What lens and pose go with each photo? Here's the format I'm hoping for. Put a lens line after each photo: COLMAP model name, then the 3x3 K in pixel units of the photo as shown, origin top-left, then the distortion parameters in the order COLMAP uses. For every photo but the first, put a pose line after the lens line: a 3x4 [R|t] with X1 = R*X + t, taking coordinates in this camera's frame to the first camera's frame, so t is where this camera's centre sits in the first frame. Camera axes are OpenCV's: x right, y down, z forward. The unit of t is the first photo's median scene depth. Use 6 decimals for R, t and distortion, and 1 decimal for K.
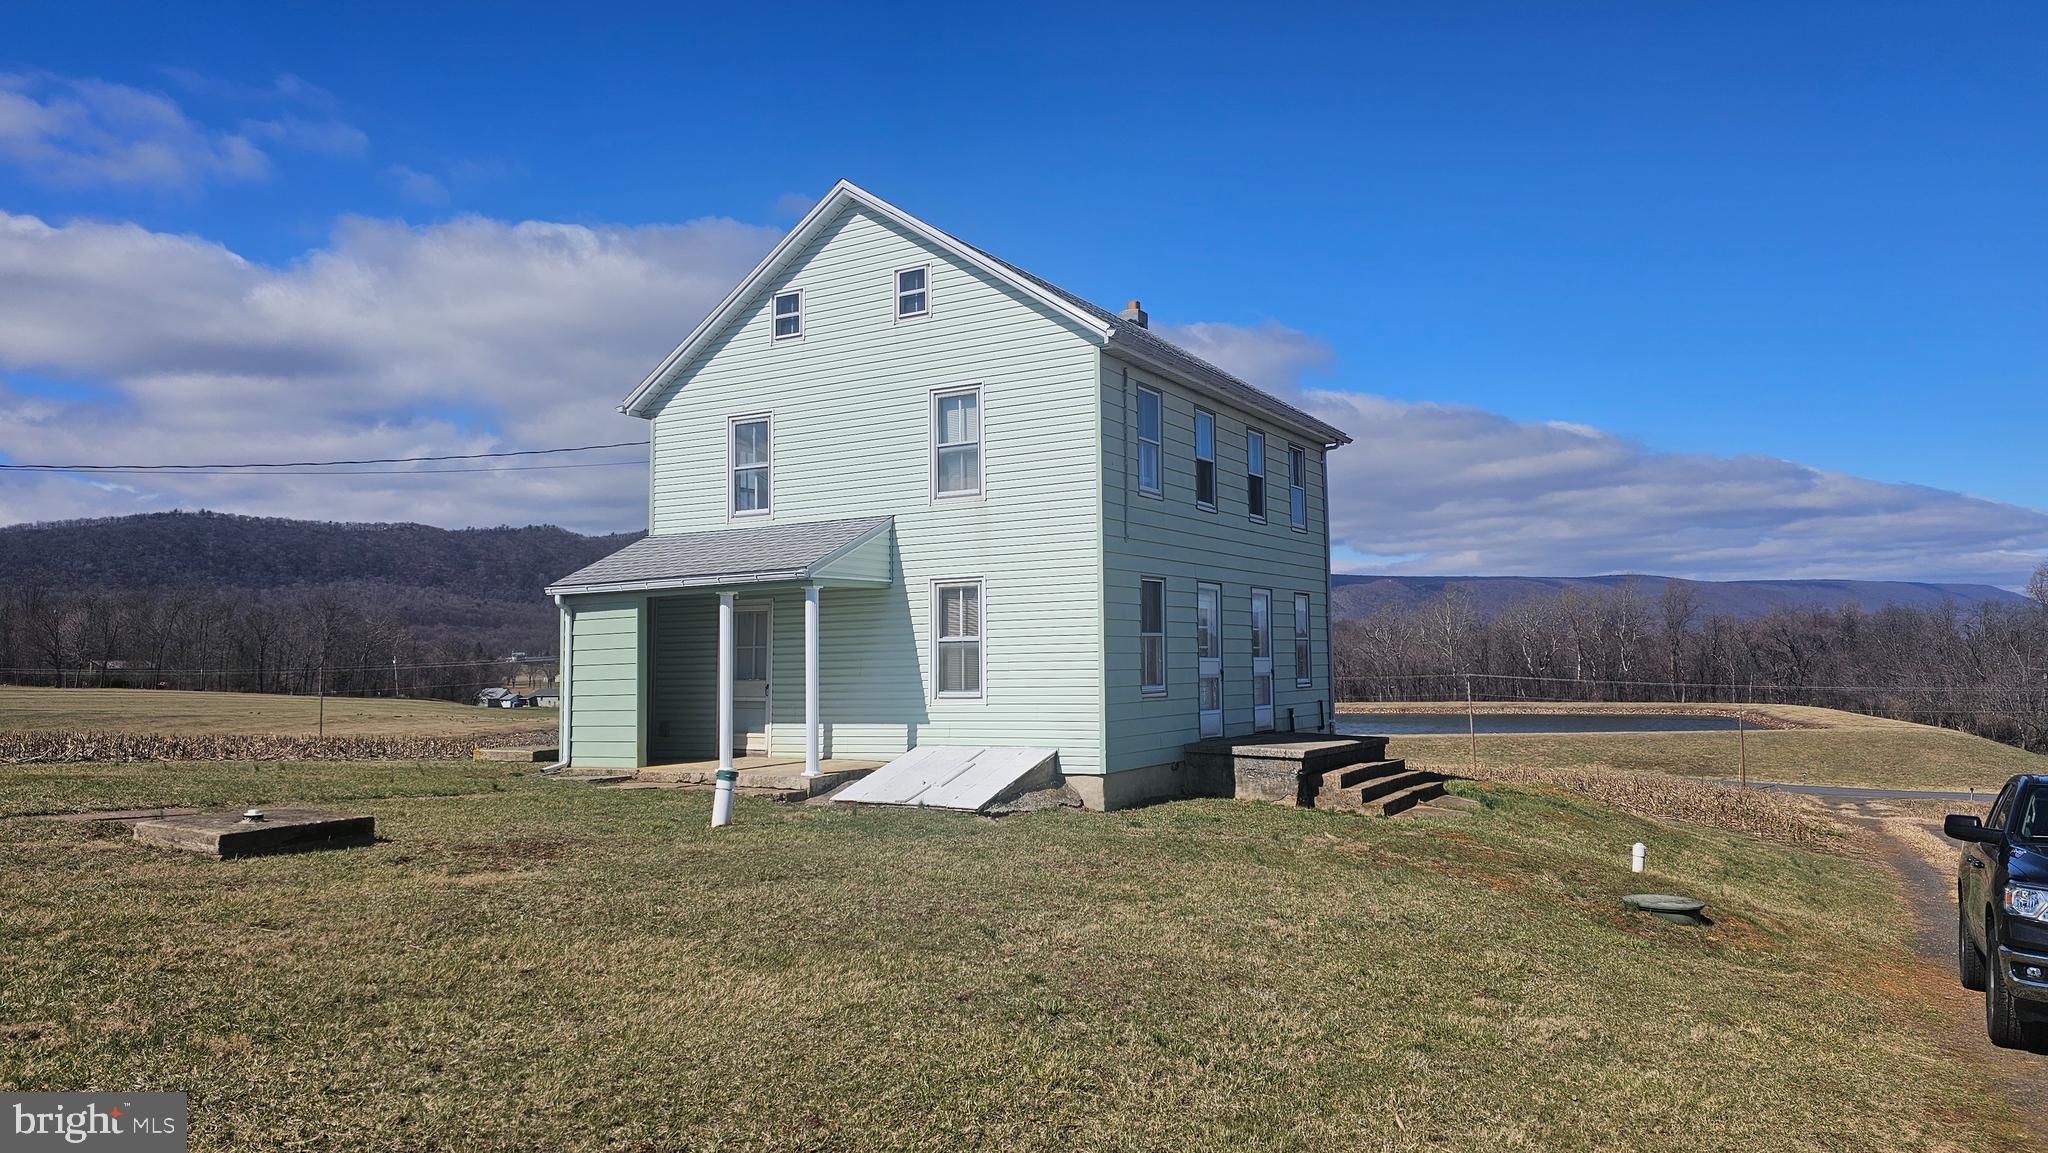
lens RADIAL K [[1371.1, 0, 1033.4], [0, 1371.1, 573.5], [0, 0, 1]] dist [0.038772, 0.000675]
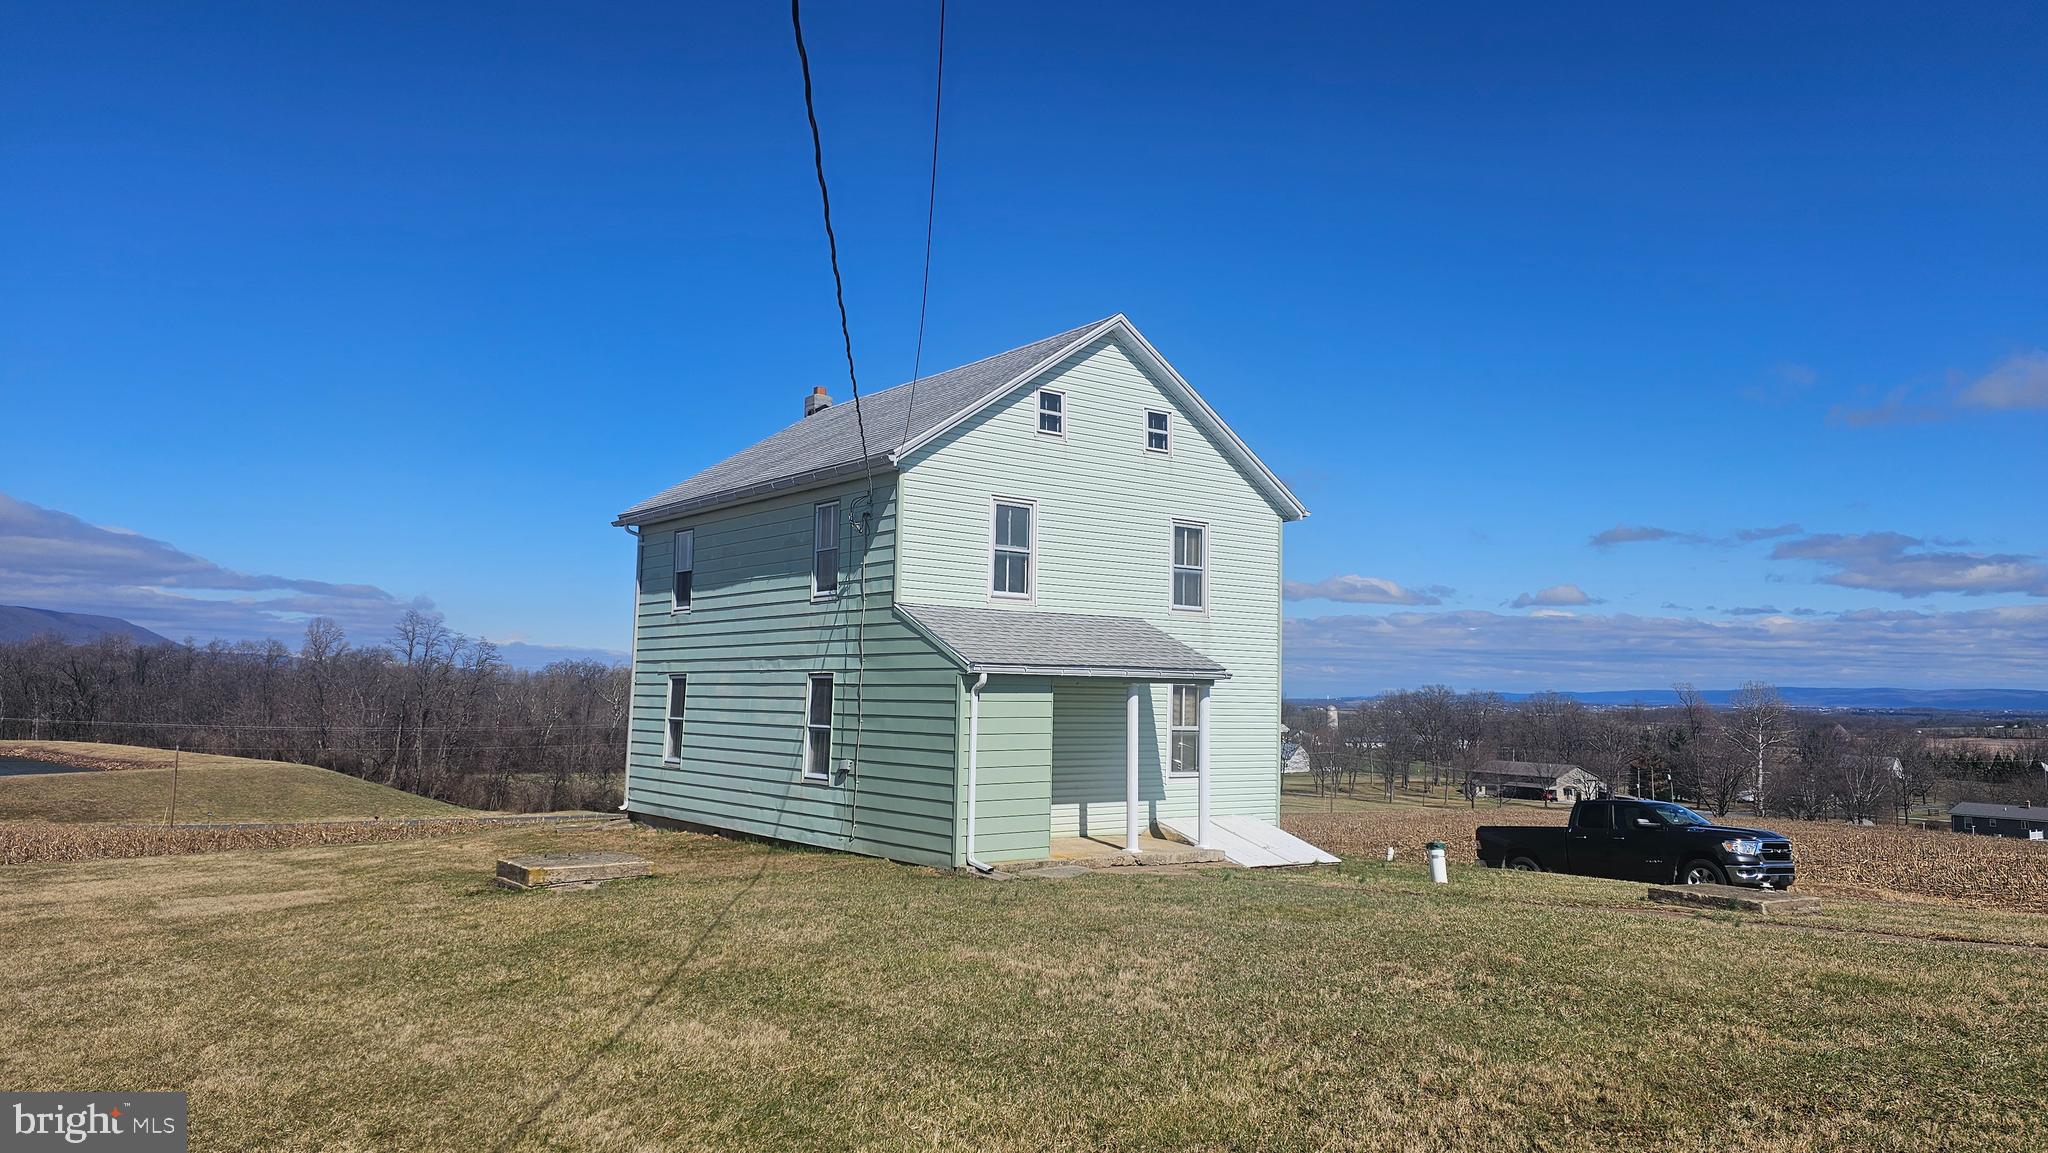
lens RADIAL K [[1371.1, 0, 1033.4], [0, 1371.1, 573.5], [0, 0, 1]] dist [0.038772, 0.000675]
pose [[0.389361, 0.109642, 0.914536, -1.128802], [-0.088951, 0.992725, -0.081145, 0.020118], [-0.916780, -0.049755, 0.396281, 0.592241]]
